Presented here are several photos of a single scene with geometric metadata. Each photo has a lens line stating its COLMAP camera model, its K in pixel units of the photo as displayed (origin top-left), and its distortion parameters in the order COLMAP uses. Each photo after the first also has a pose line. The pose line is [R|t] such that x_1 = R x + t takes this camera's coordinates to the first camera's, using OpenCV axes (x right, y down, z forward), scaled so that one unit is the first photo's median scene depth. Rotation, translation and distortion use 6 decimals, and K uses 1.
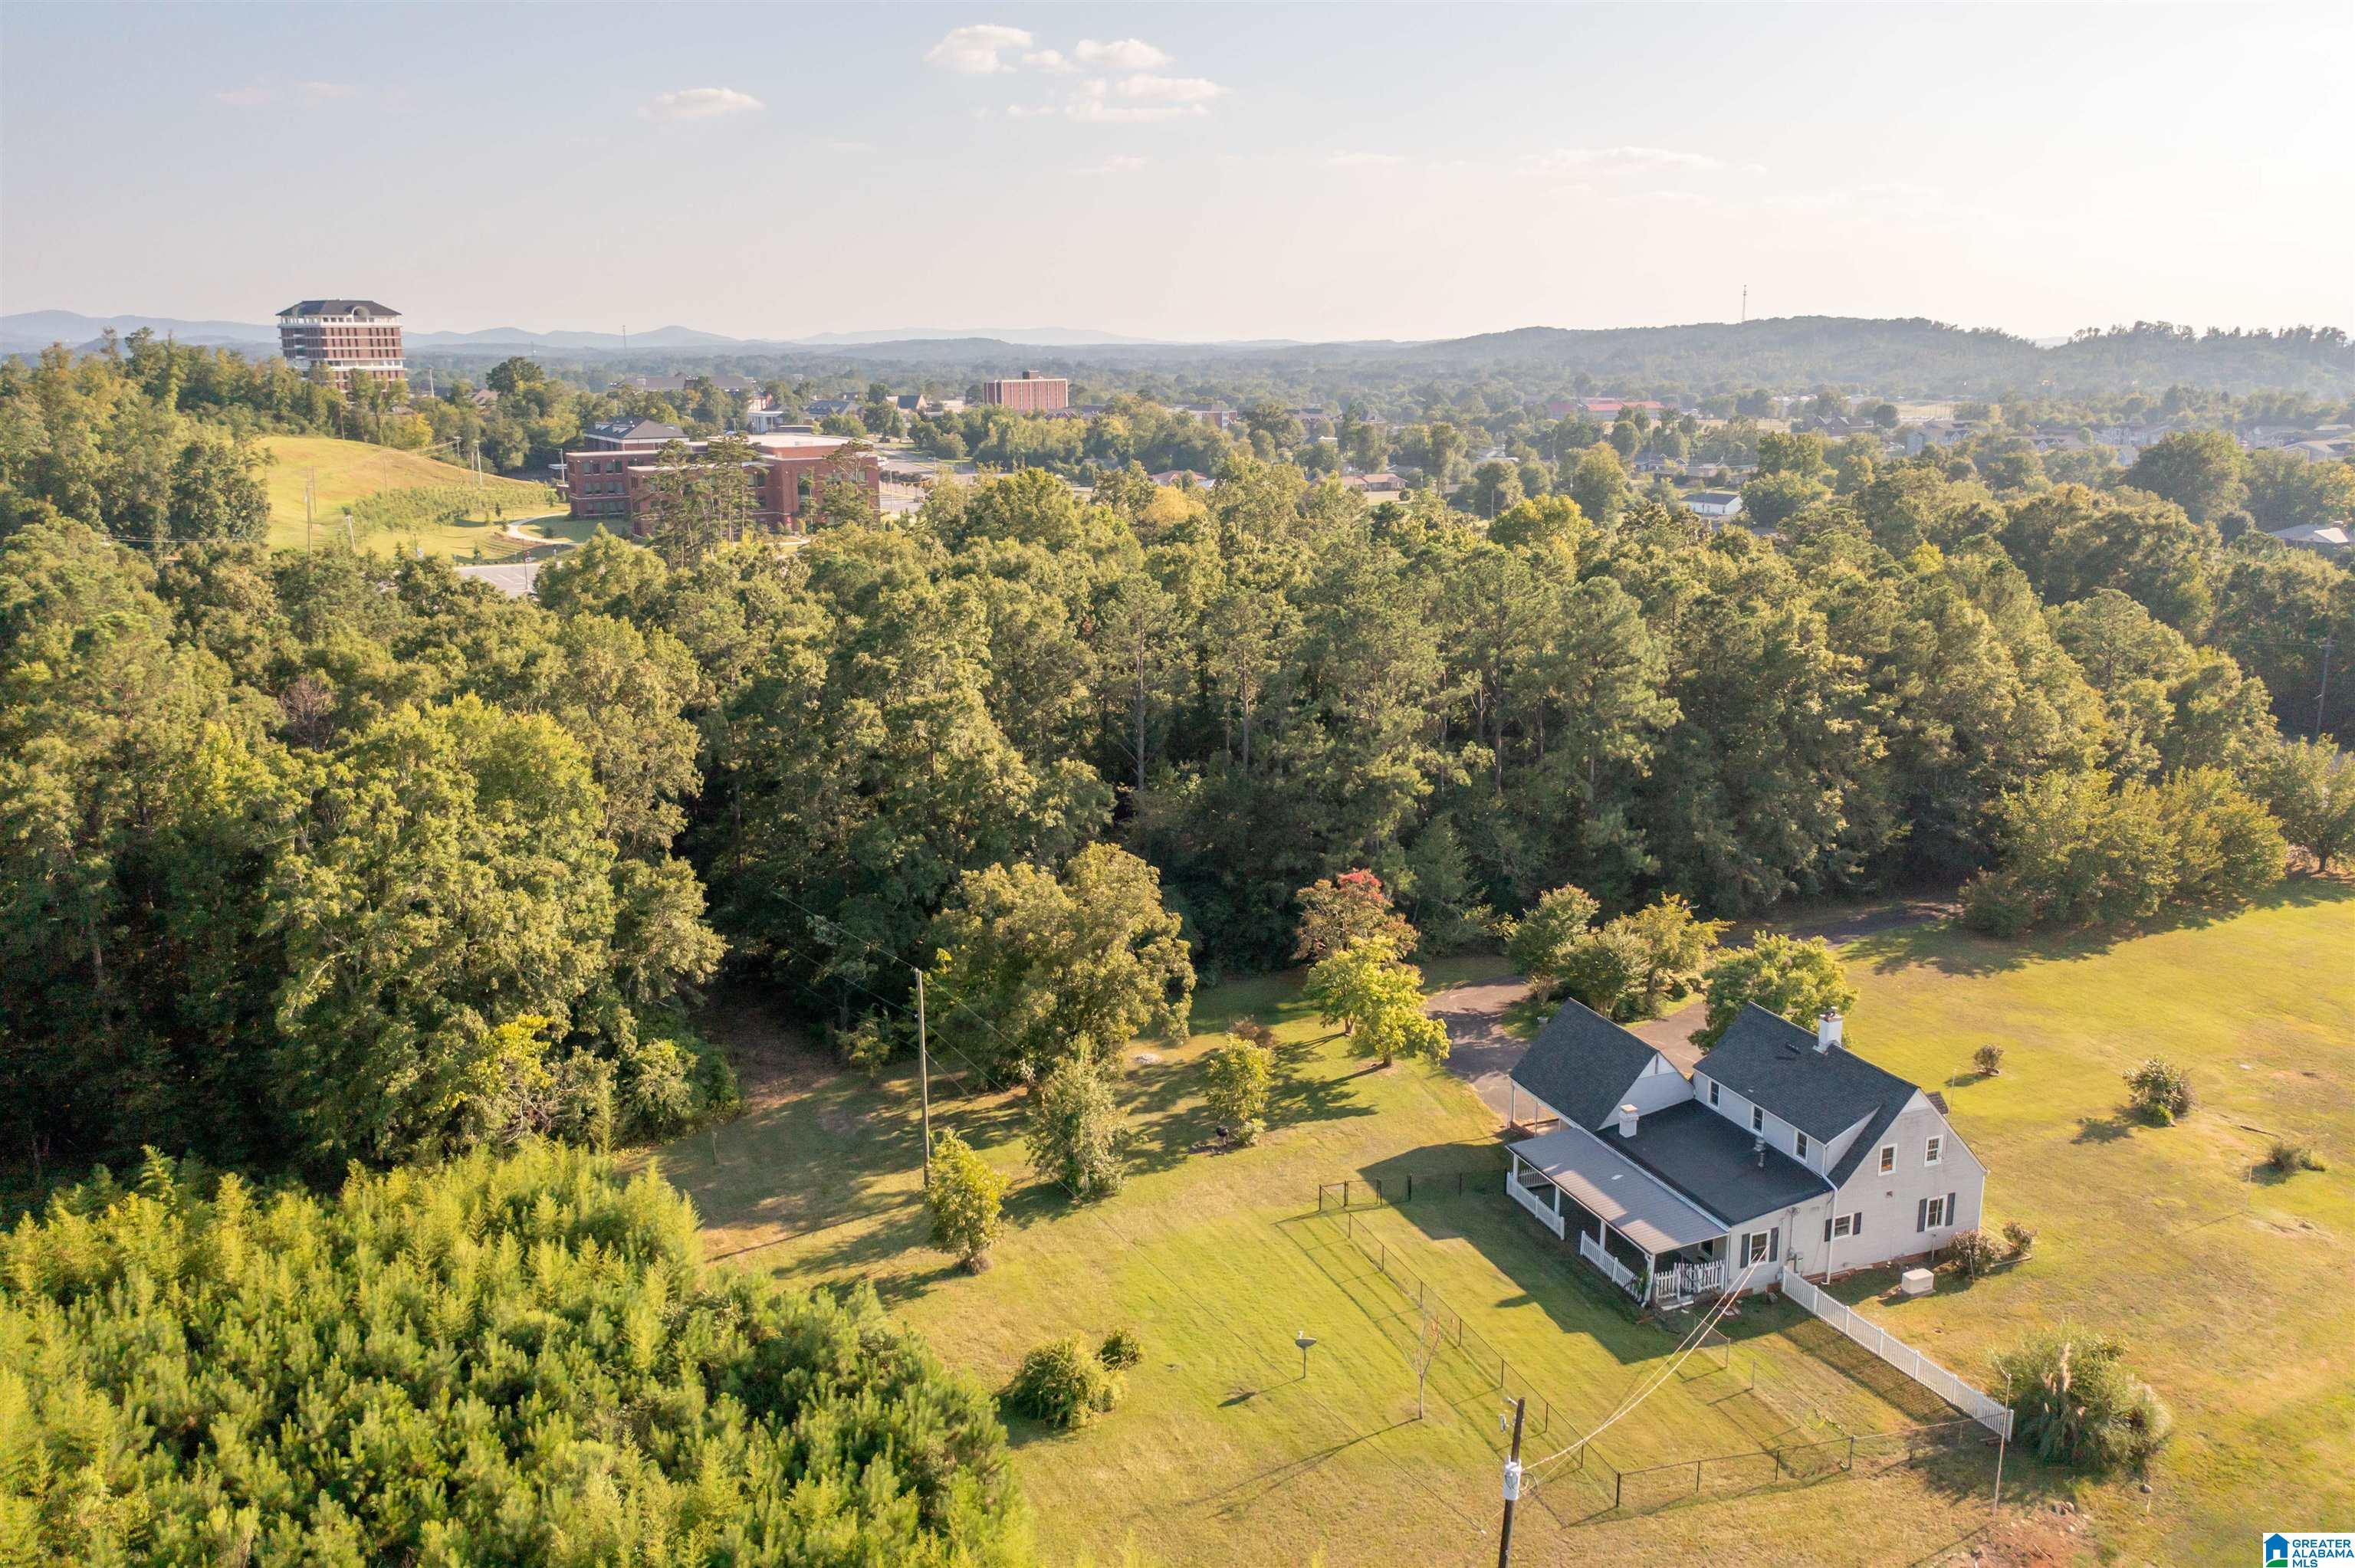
lens RADIAL K [[1880.0, 0, 1159.4], [0, 1880.0, 754.8], [0, 0, 1]] dist [-0.005006, 0.001689]
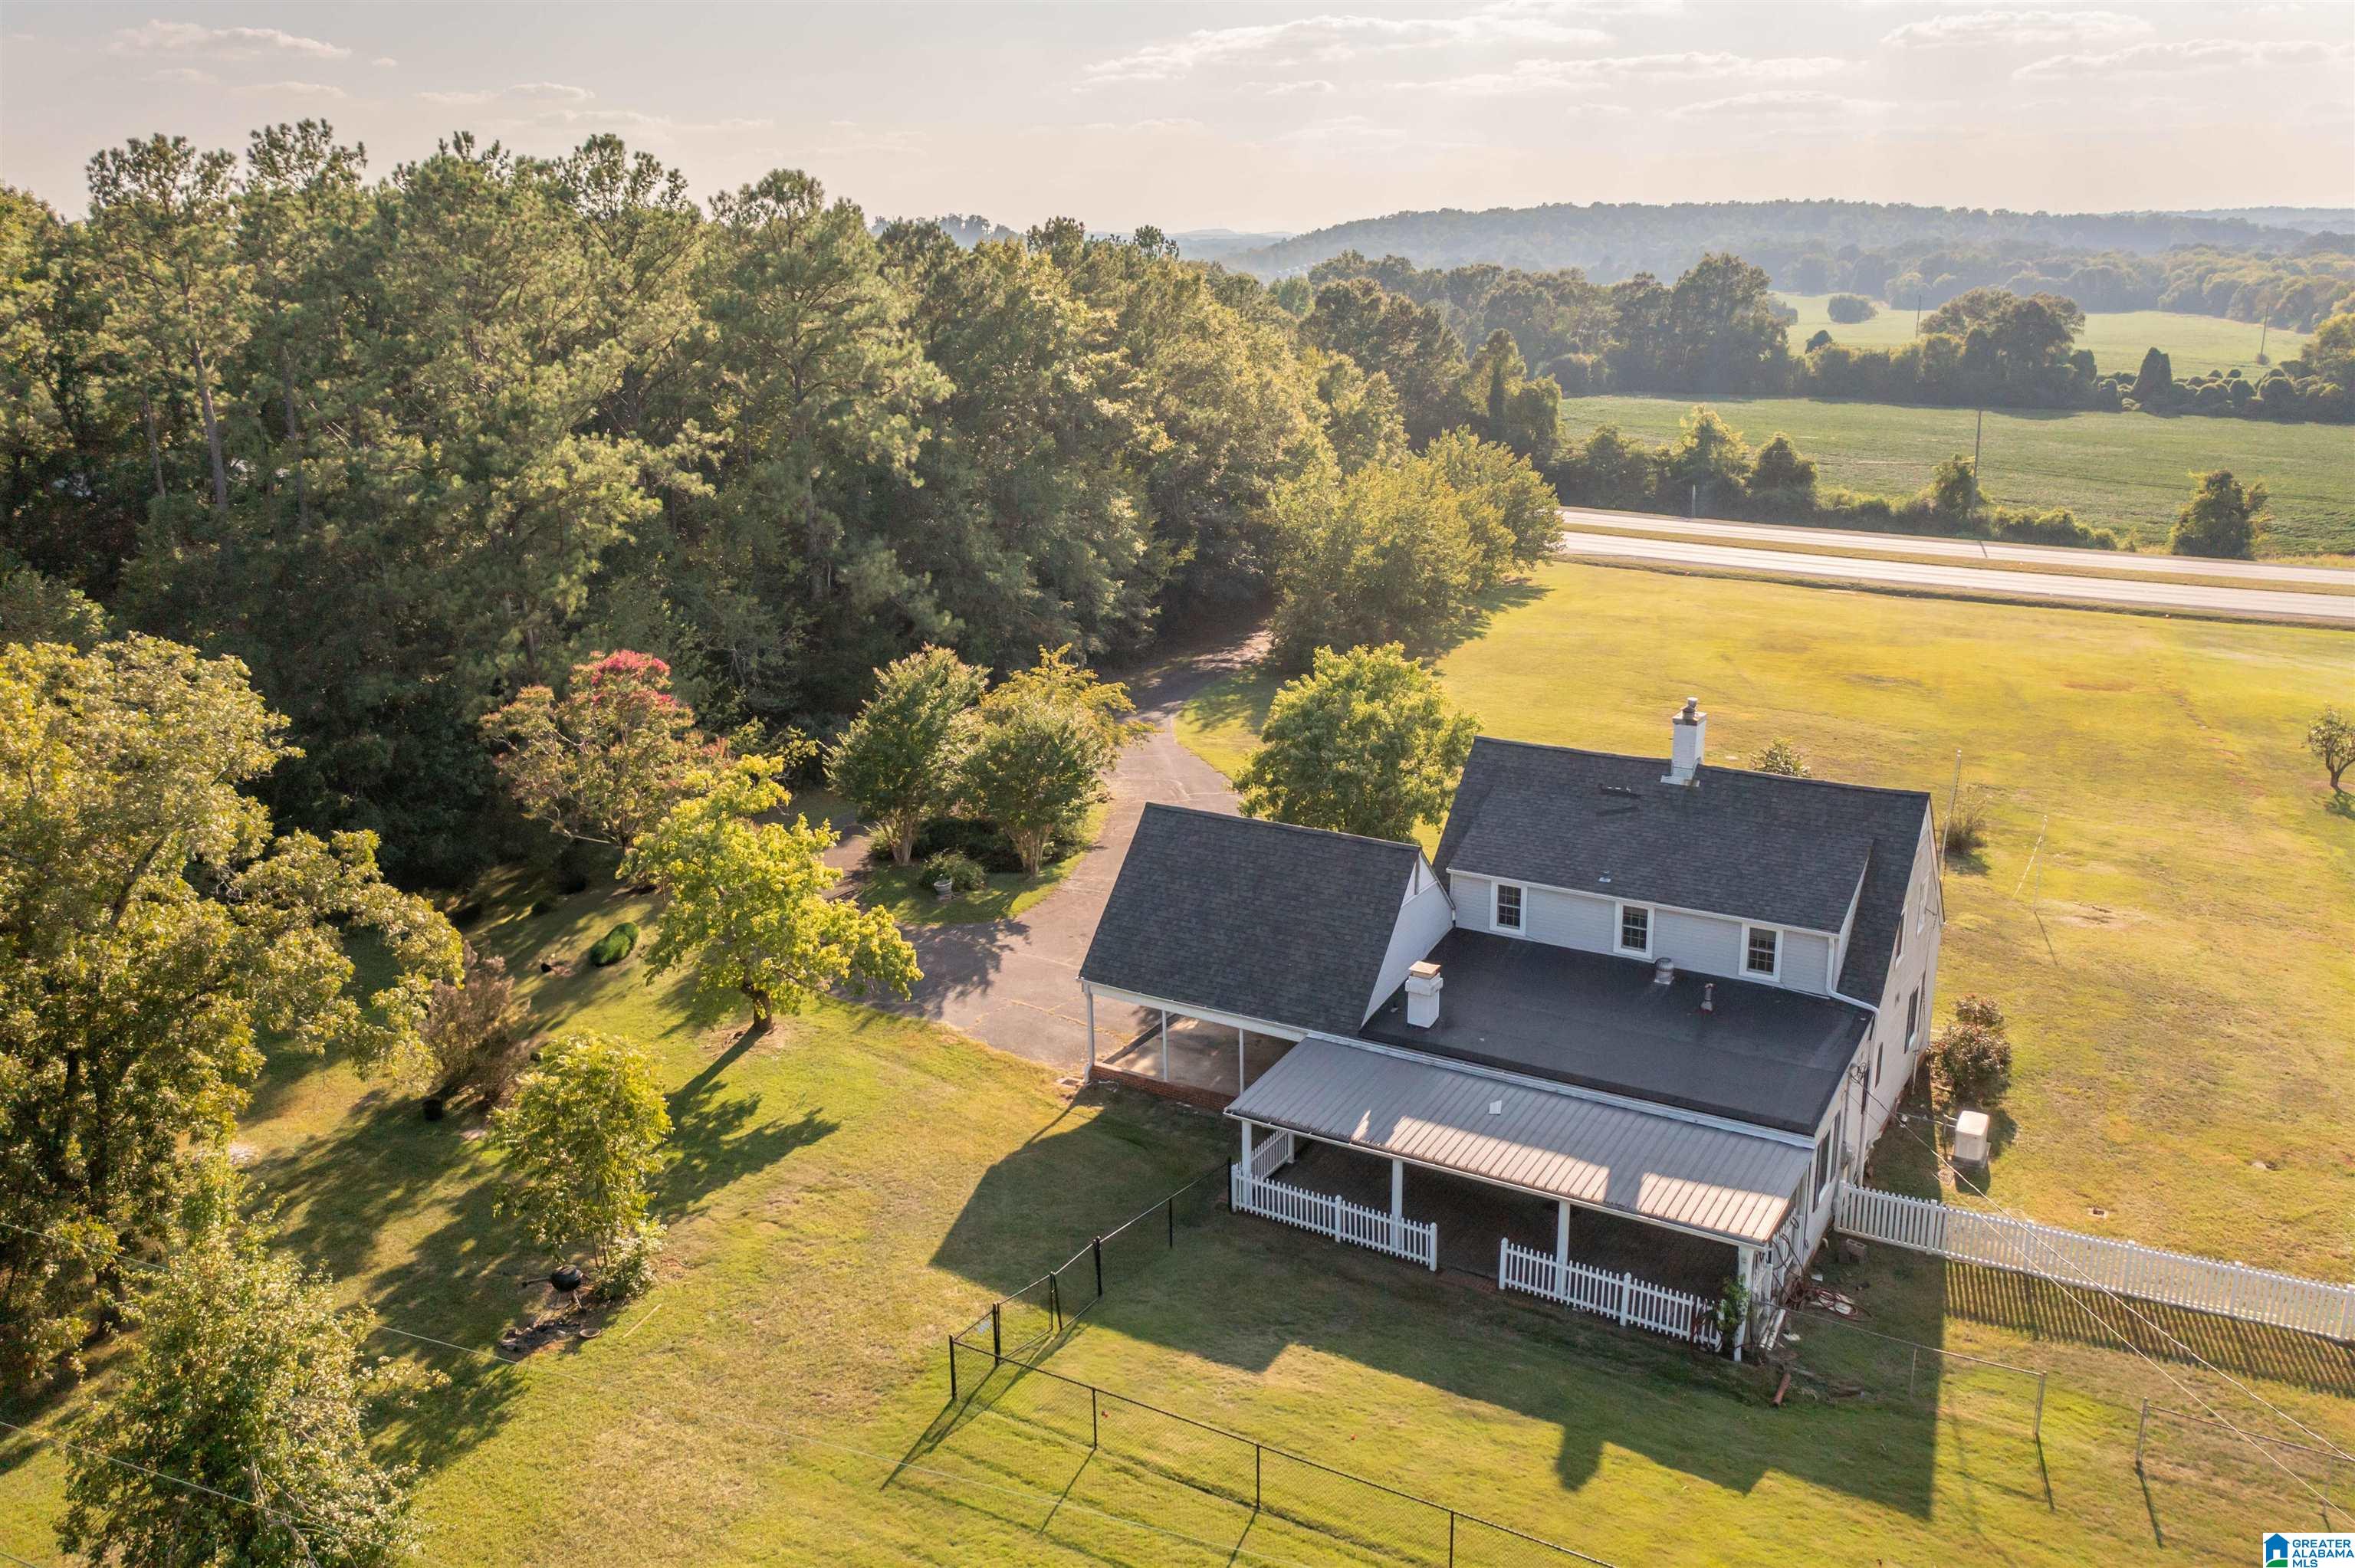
lens RADIAL K [[1880.0, 0, 1159.4], [0, 1880.0, 754.8], [0, 0, 1]] dist [-0.005006, 0.001689]
pose [[0.780736, -0.165329, 0.602593, -0.090685], [0.141360, 0.986093, 0.087397, 0.075047], [-0.608662, 0.016949, 0.793249, 0.615273]]
